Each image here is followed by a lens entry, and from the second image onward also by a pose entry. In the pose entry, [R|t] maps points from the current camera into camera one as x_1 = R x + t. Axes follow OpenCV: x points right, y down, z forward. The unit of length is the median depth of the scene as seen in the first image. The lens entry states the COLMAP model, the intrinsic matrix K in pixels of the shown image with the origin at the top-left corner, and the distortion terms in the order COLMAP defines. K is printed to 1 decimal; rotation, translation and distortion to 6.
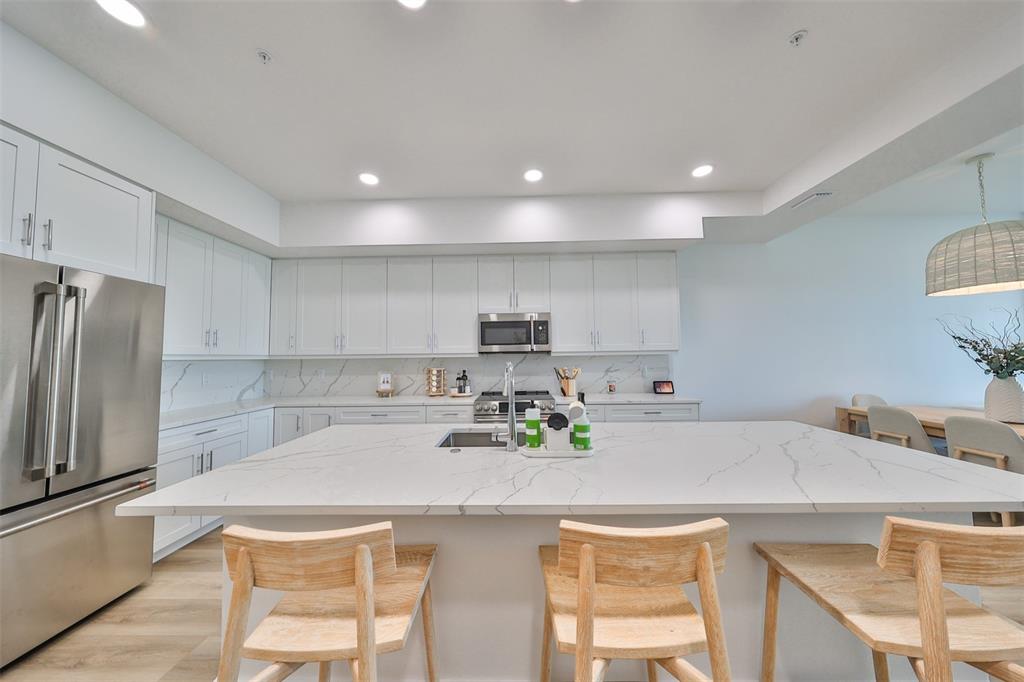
lens RADIAL K [[304.2, 0, 510.8], [0, 304.2, 343.2], [0, 0, 1]] dist [-0.000104, -0.000007]
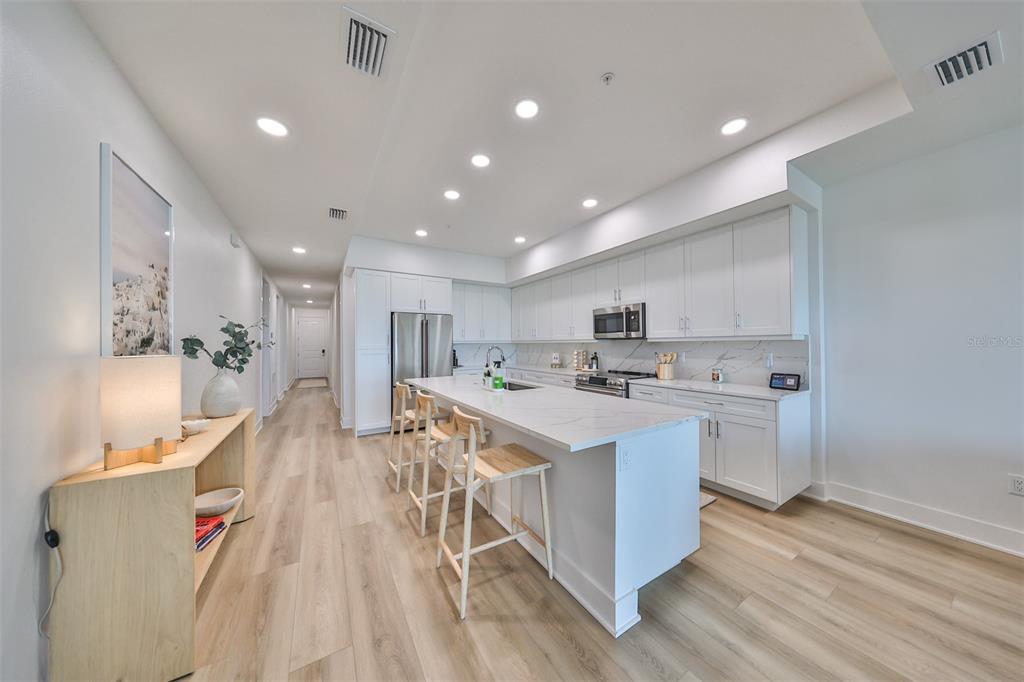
lens RADIAL K [[304.2, 0, 510.8], [0, 304.2, 343.2], [0, 0, 1]] dist [-0.000104, -0.000007]
pose [[0.543635, 0.006410, -0.839298, 0.779706], [0.040347, 0.998615, 0.033761, -0.009585], [0.838352, -0.052217, 0.542623, -0.016946]]
